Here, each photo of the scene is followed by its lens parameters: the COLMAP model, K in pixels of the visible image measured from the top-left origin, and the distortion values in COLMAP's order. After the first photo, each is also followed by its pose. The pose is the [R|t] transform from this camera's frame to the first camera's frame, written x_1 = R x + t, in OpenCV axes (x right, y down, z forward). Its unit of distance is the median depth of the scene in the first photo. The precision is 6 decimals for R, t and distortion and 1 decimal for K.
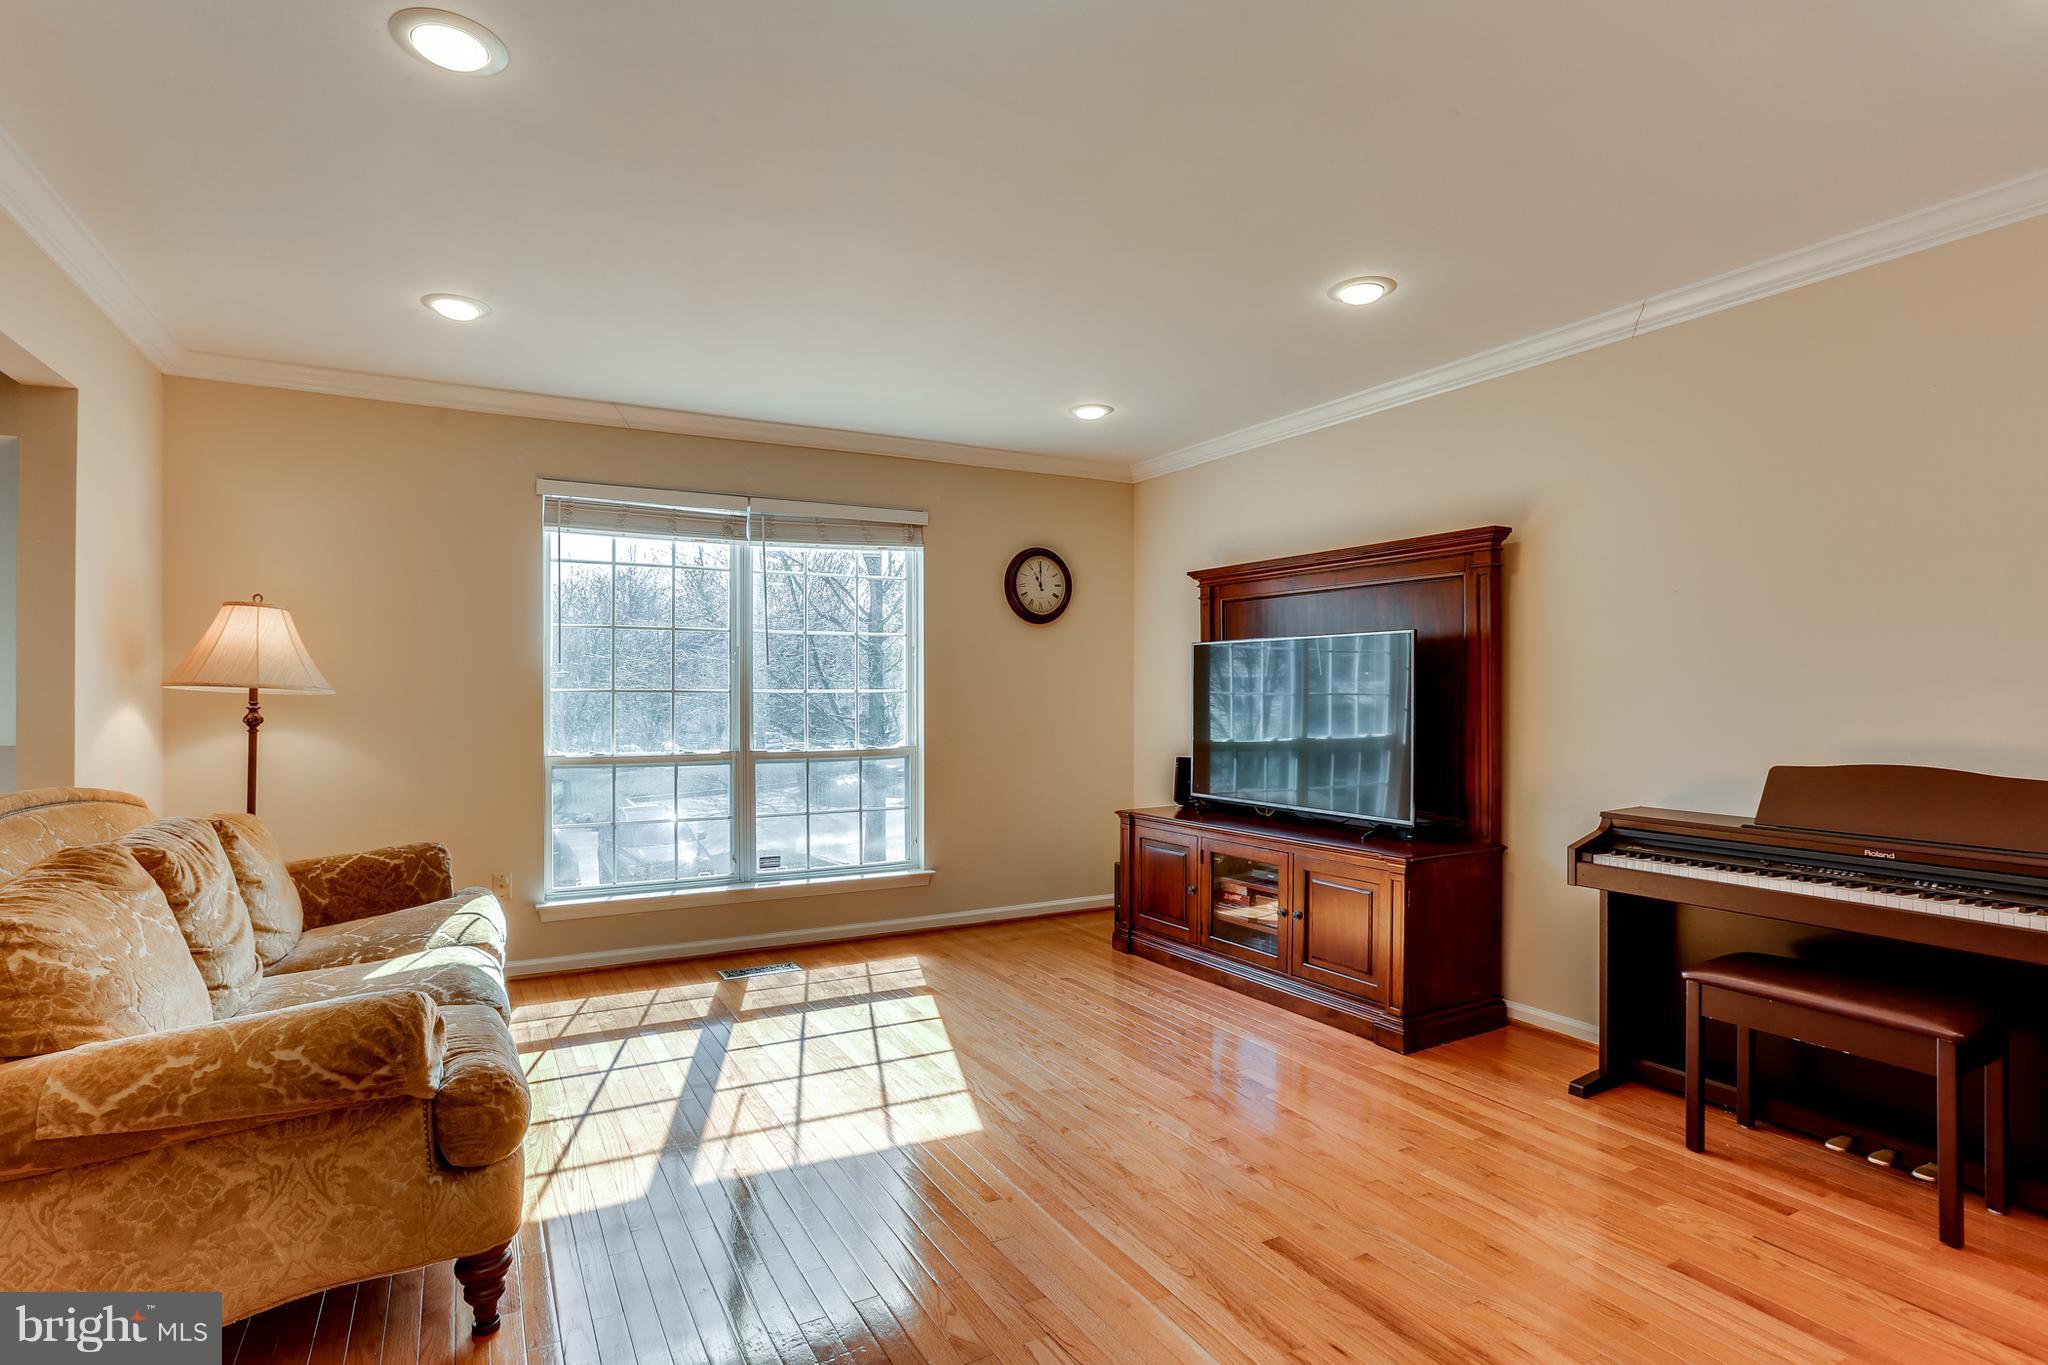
lens RADIAL K [[1017.8, 0, 1027.9], [0, 1017.8, 681.1], [0, 0, 1]] dist [-0.009846, 0.011790]
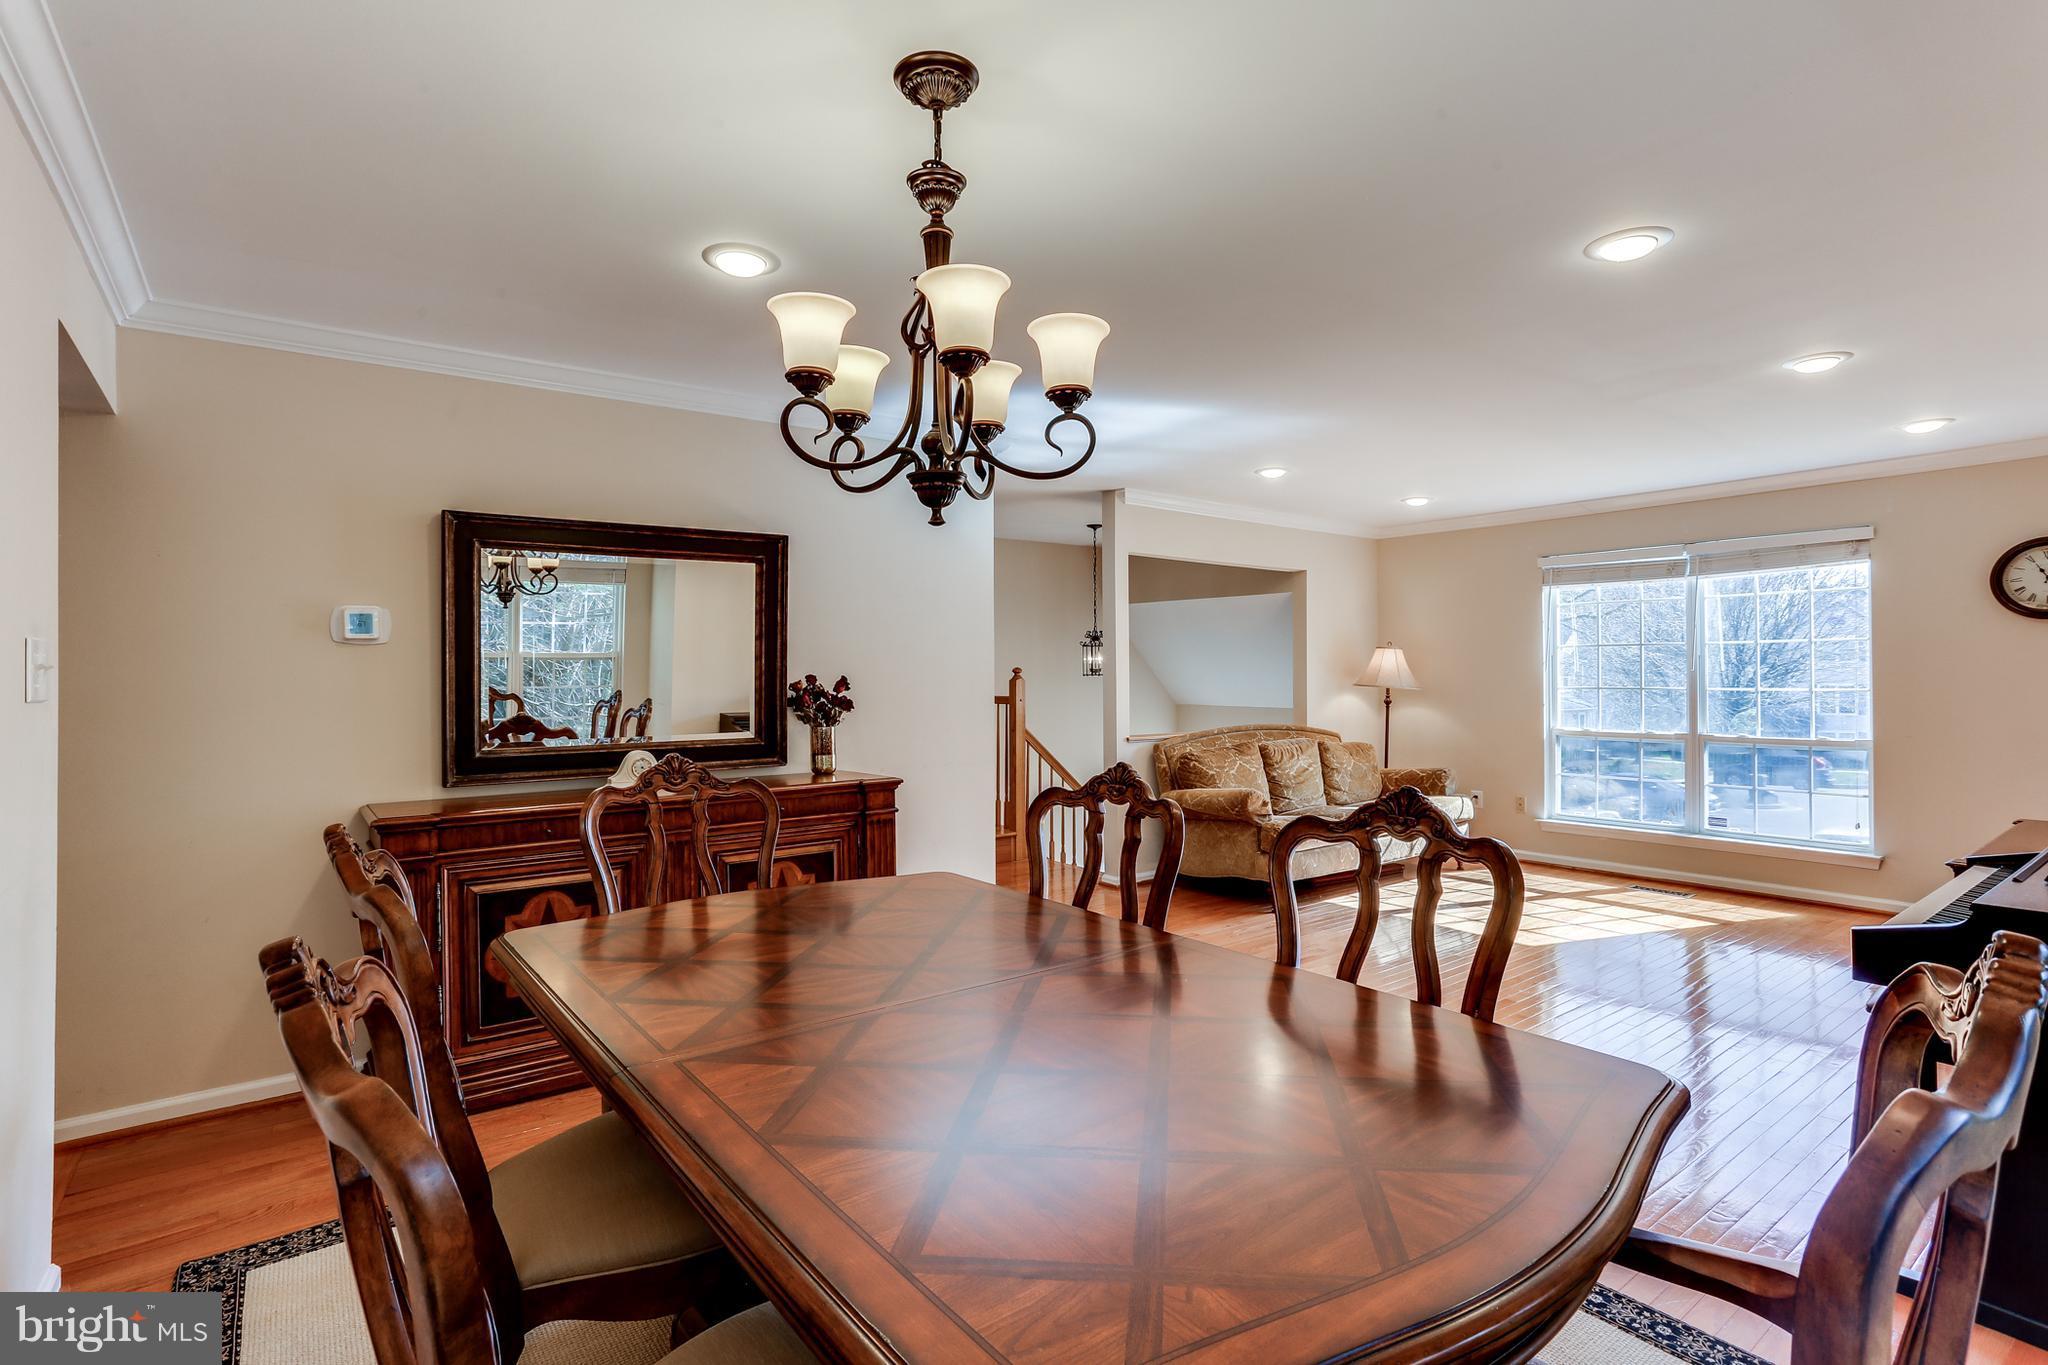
lens RADIAL K [[1017.8, 0, 1027.9], [0, 1017.8, 670.7], [0, 0, 1]] dist [-0.009846, 0.011790]
pose [[0.169899, -0.008435, -0.985425, 1.012083], [0.011523, 0.999912, -0.006572, -0.018389], [0.985394, -0.010238, 0.169981, -0.091763]]
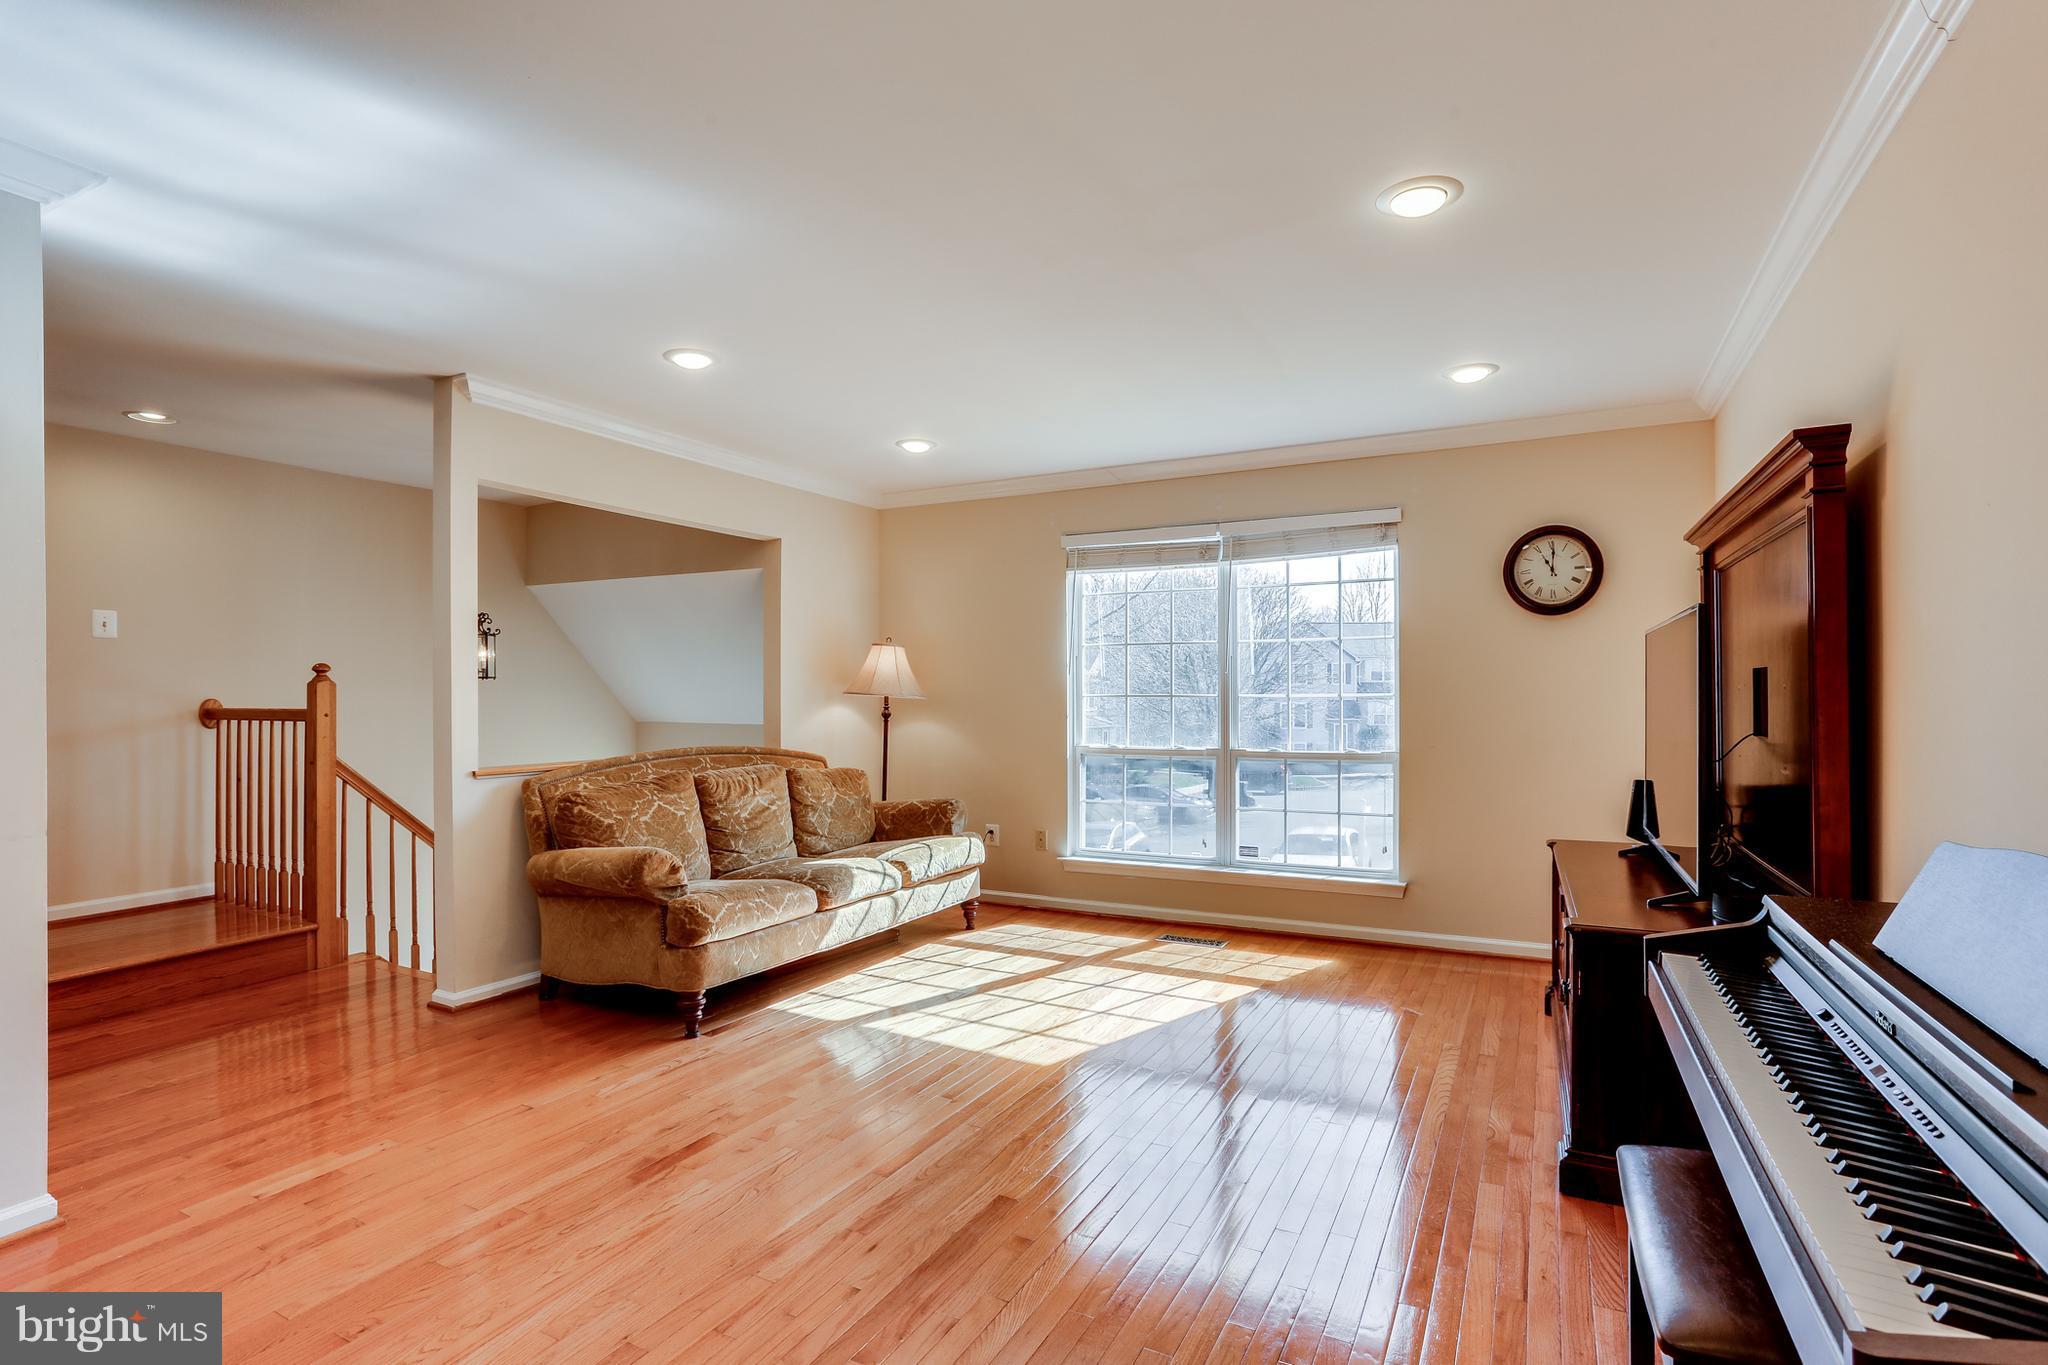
lens RADIAL K [[1017.8, 0, 1020.9], [0, 1017.8, 690.4], [0, 0, 1]] dist [-0.009846, 0.011790]
pose [[0.553403, -0.009877, -0.832855, 0.614489], [0.010190, 0.999935, -0.005087, 0.007767], [0.832852, -0.005672, 0.553467, 0.219020]]
